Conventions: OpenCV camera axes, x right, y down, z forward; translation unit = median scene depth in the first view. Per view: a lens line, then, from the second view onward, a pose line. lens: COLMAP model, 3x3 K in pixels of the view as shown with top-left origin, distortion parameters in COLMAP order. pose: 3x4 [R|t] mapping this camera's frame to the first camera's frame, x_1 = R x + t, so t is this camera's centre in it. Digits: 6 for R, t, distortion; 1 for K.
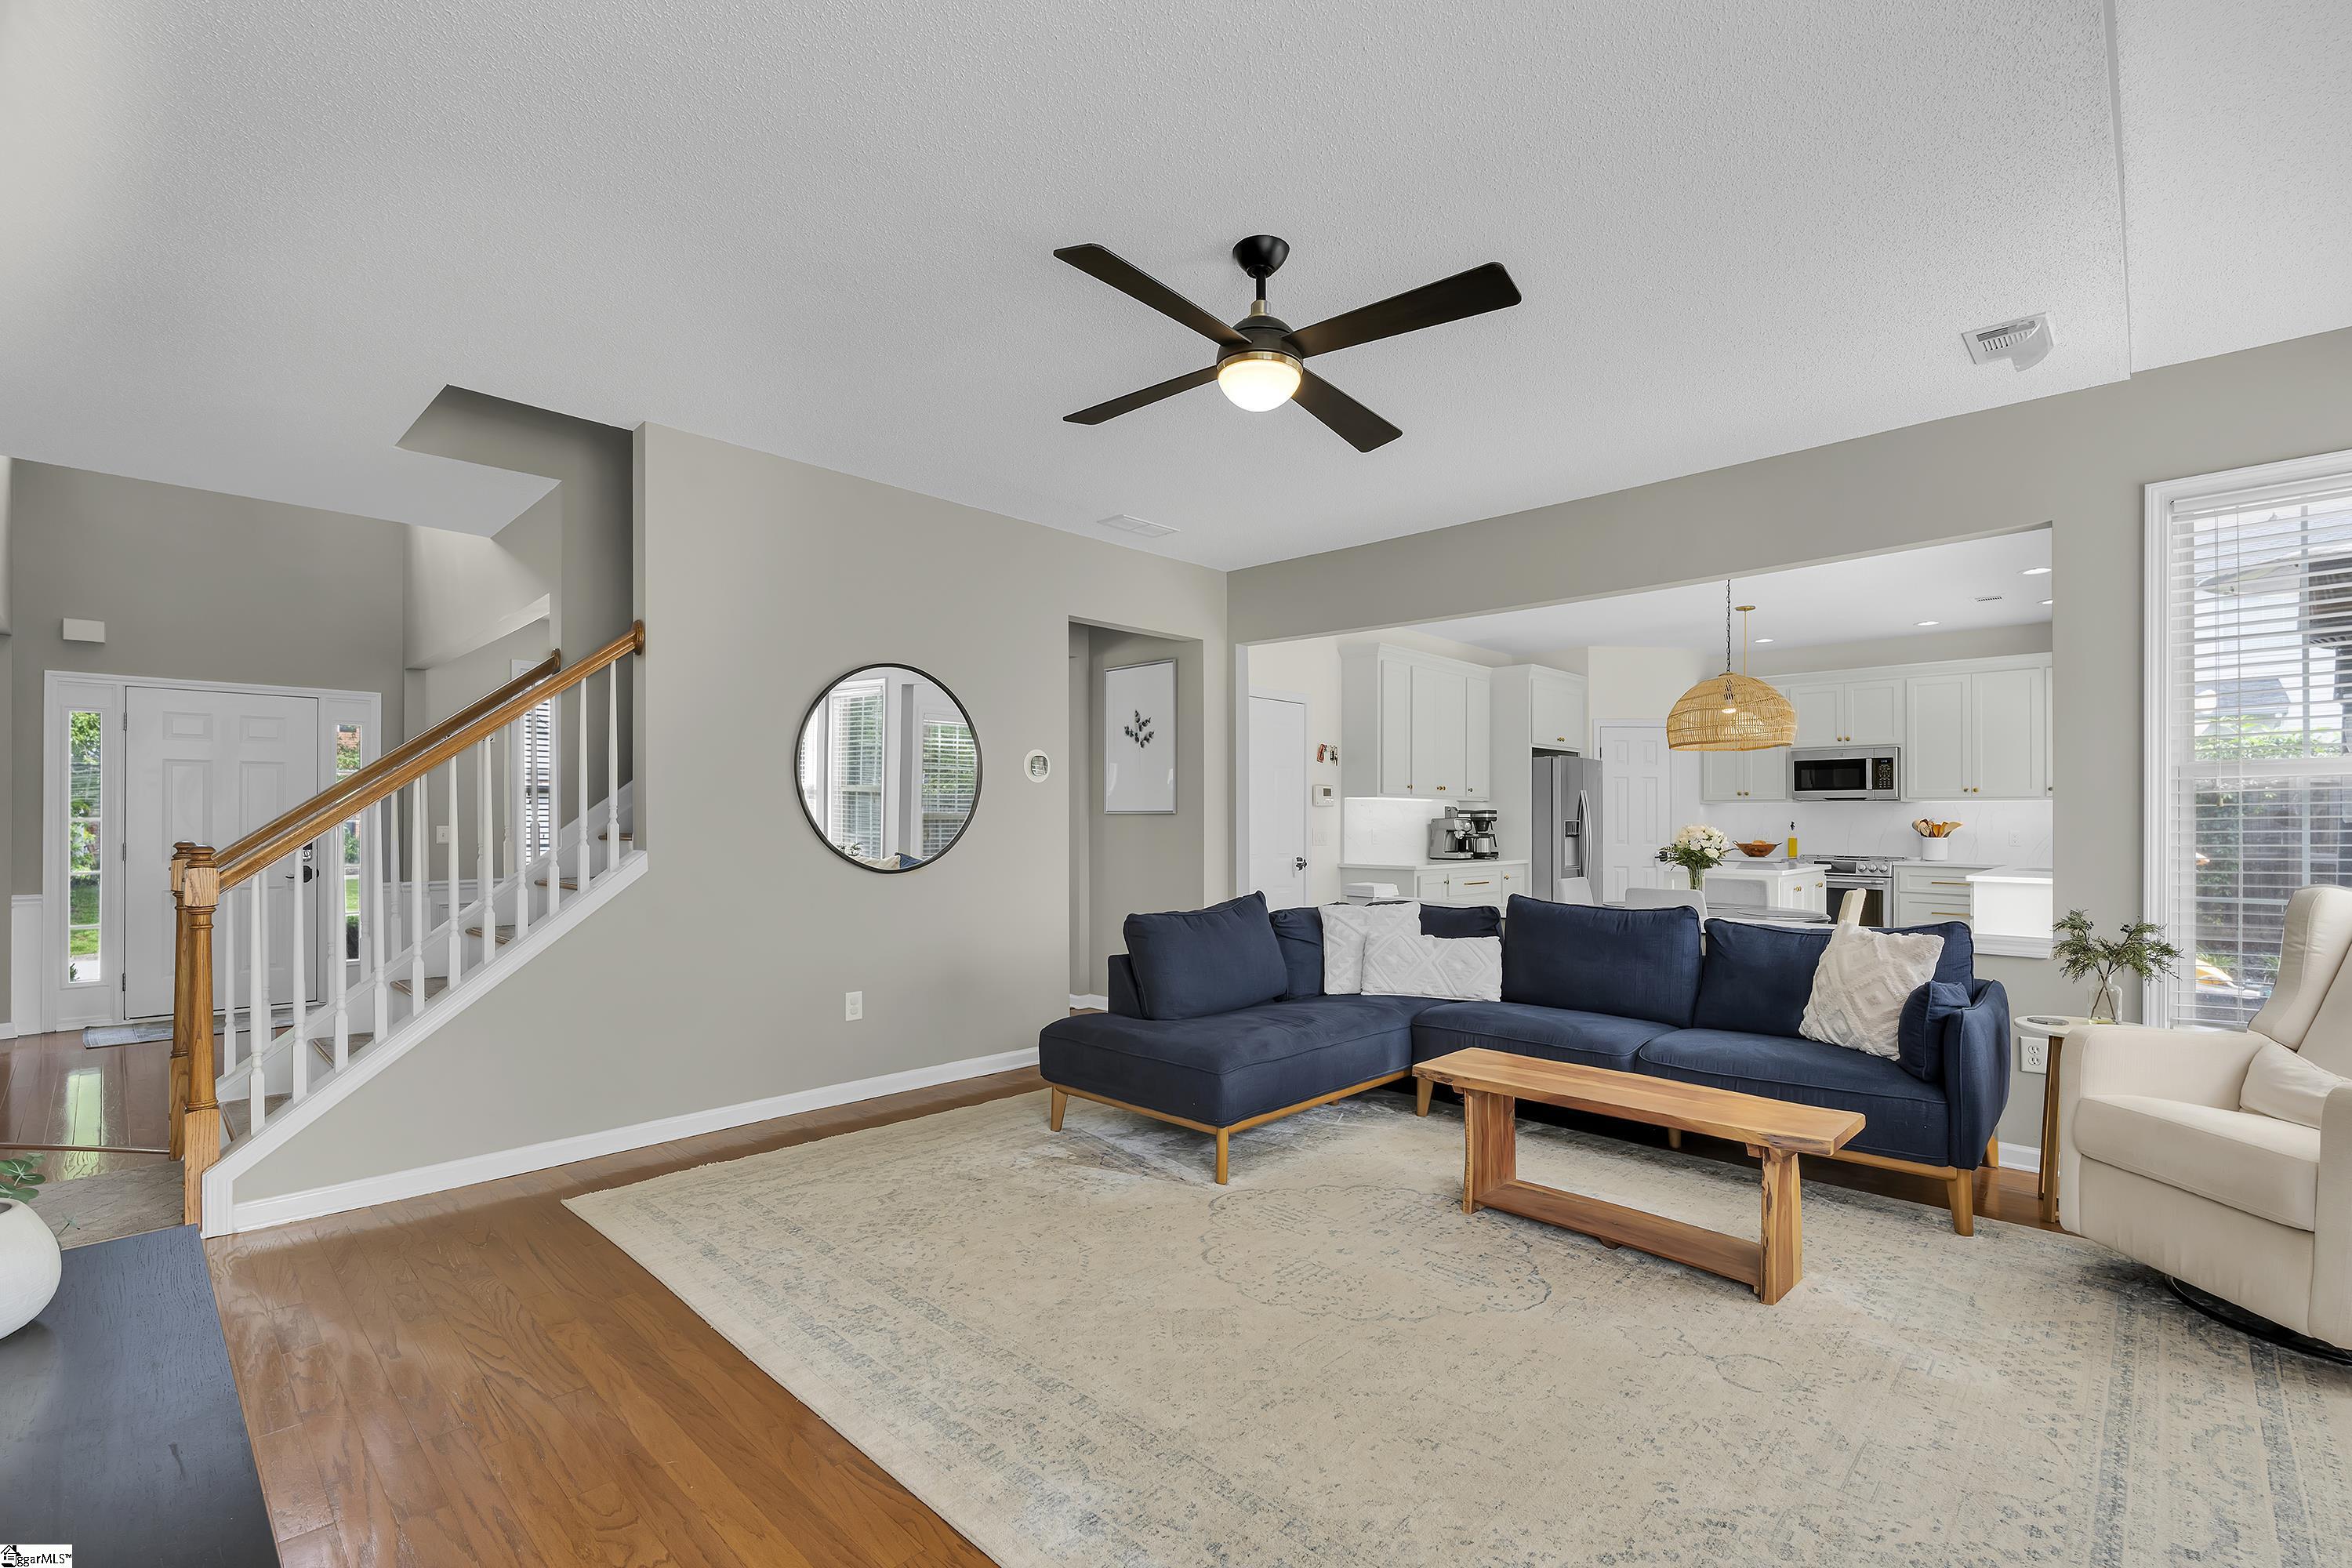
lens RADIAL K [[1046.0, 0, 1189.5], [0, 1046.0, 800.9], [0, 0, 1]] dist [-0.008938, 0.000865]
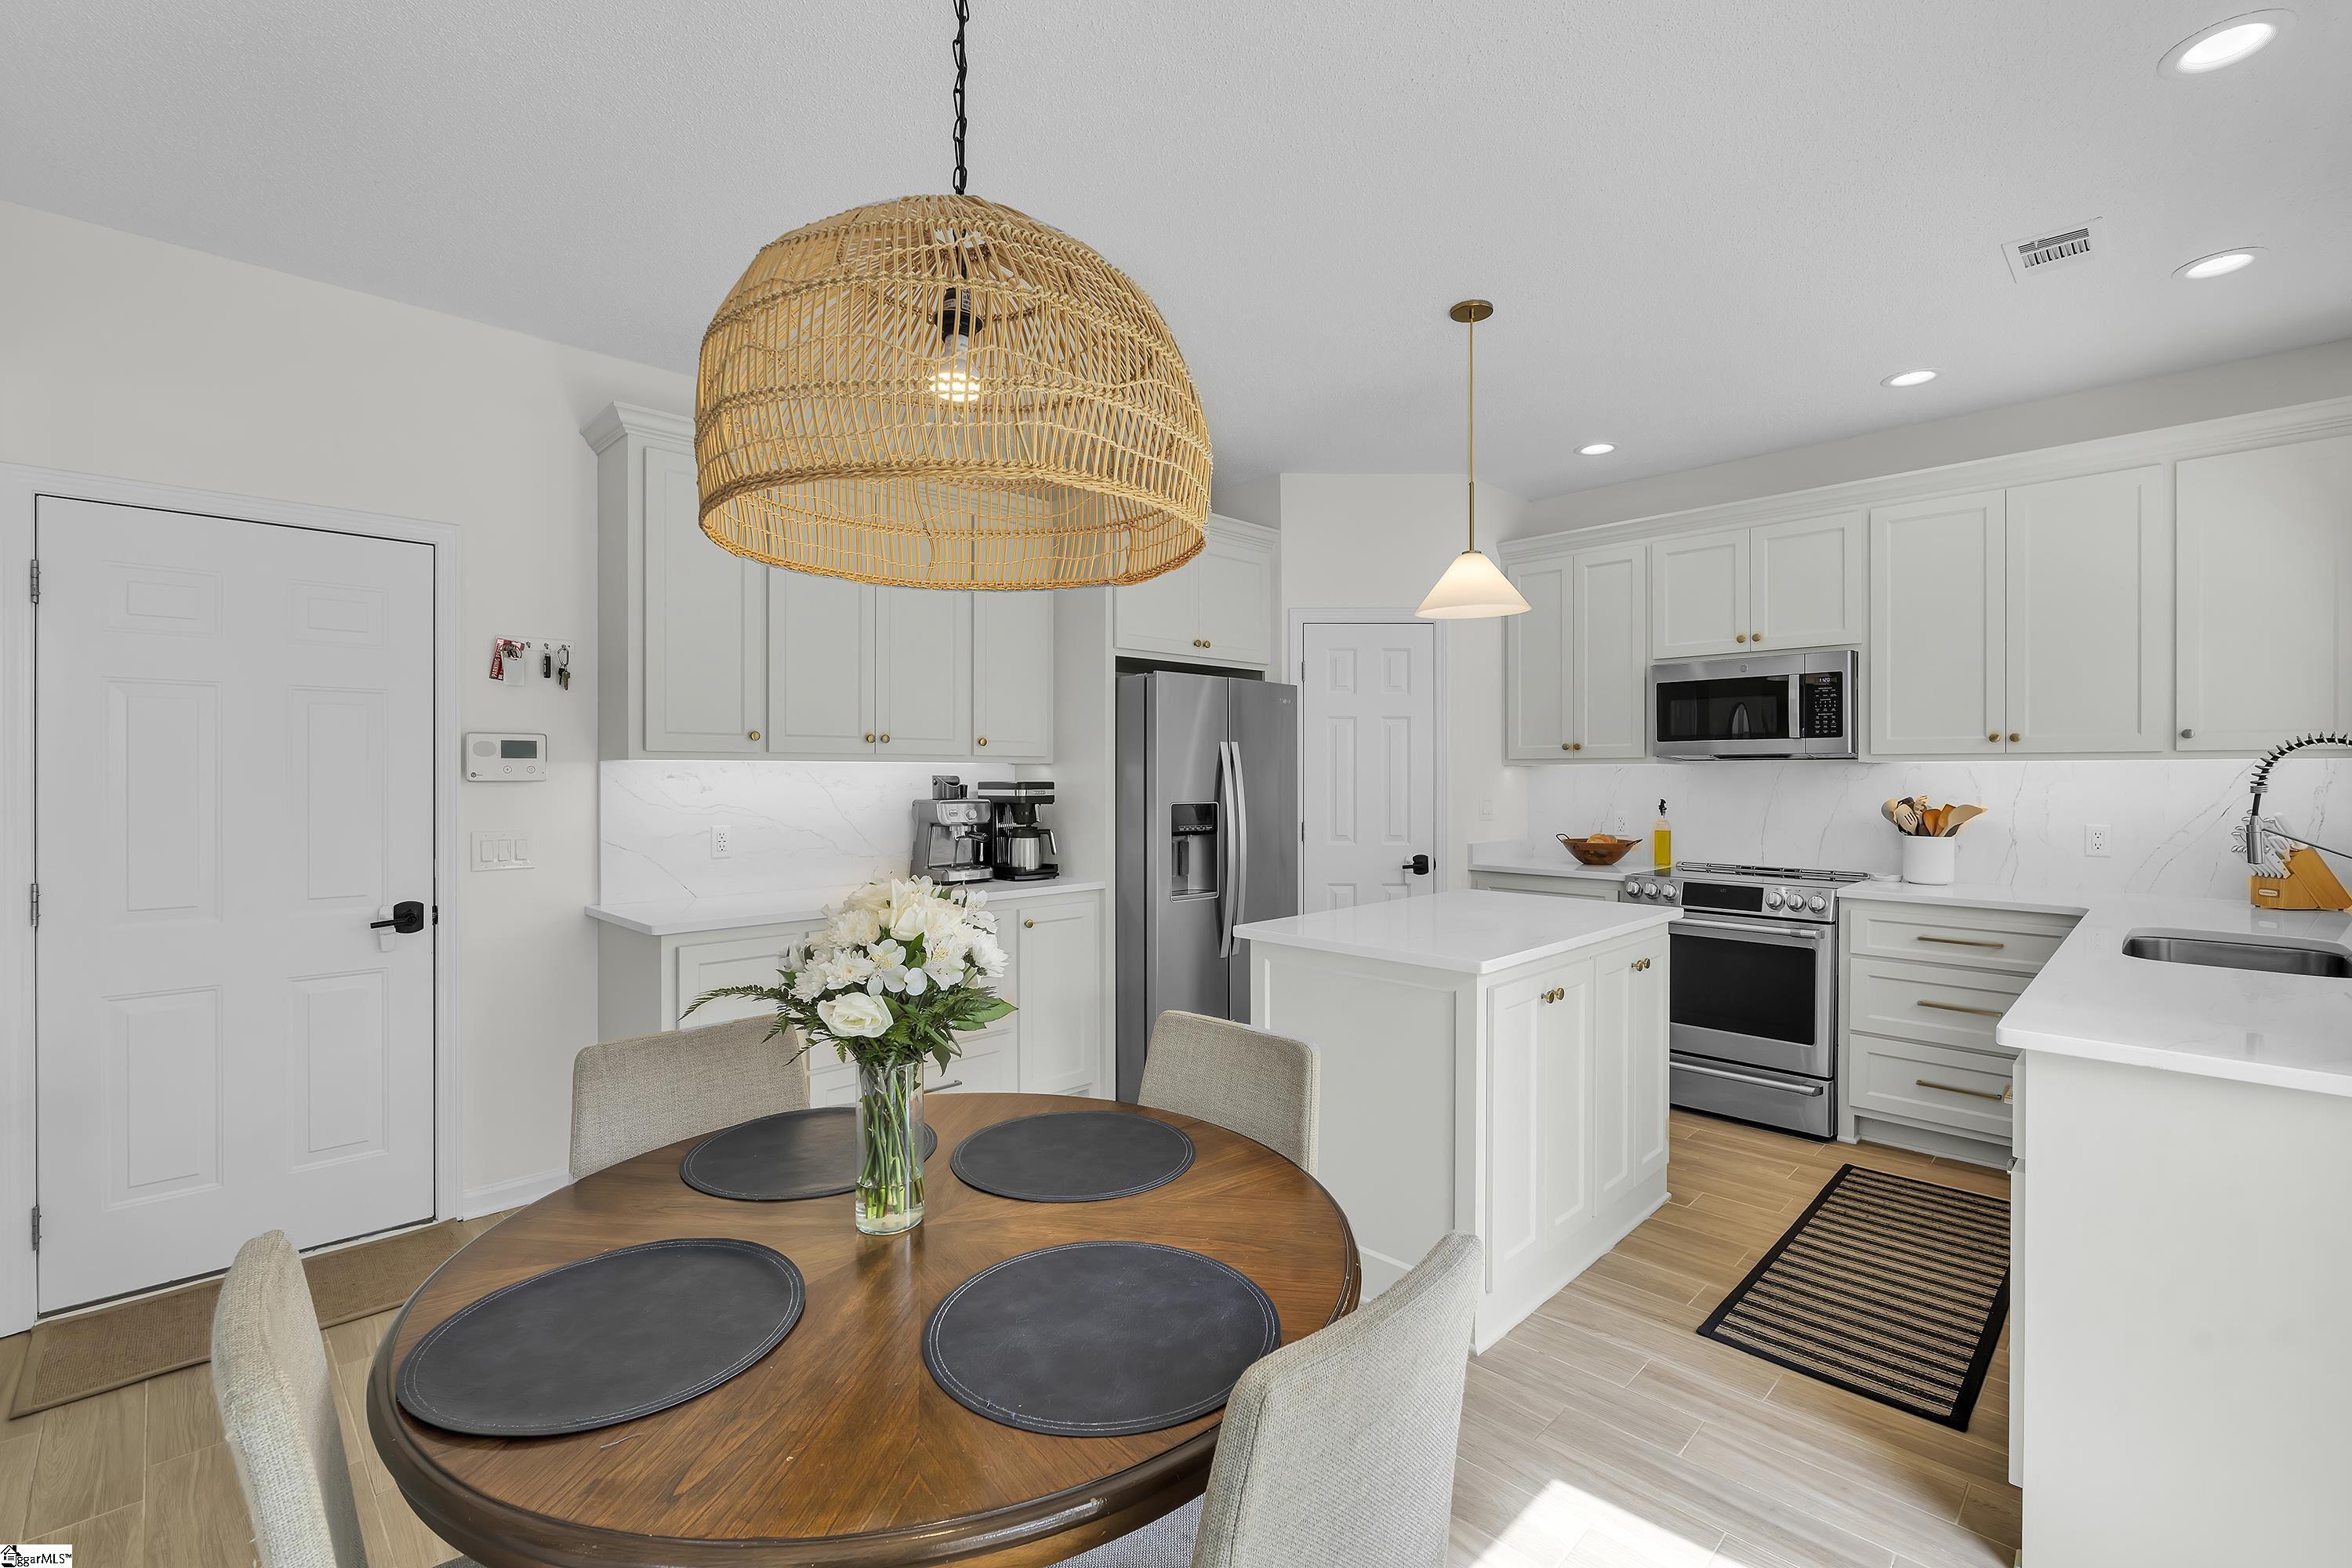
lens RADIAL K [[1046.0, 0, 1193.7], [0, 1046.0, 771.2], [0, 0, 1]] dist [-0.008938, 0.000865]
pose [[0.999993, -0.003766, -0.000045, 0.370365], [0.003766, 0.999753, 0.021883, -0.007350], [-0.000037, -0.021883, 0.999761, 0.510846]]
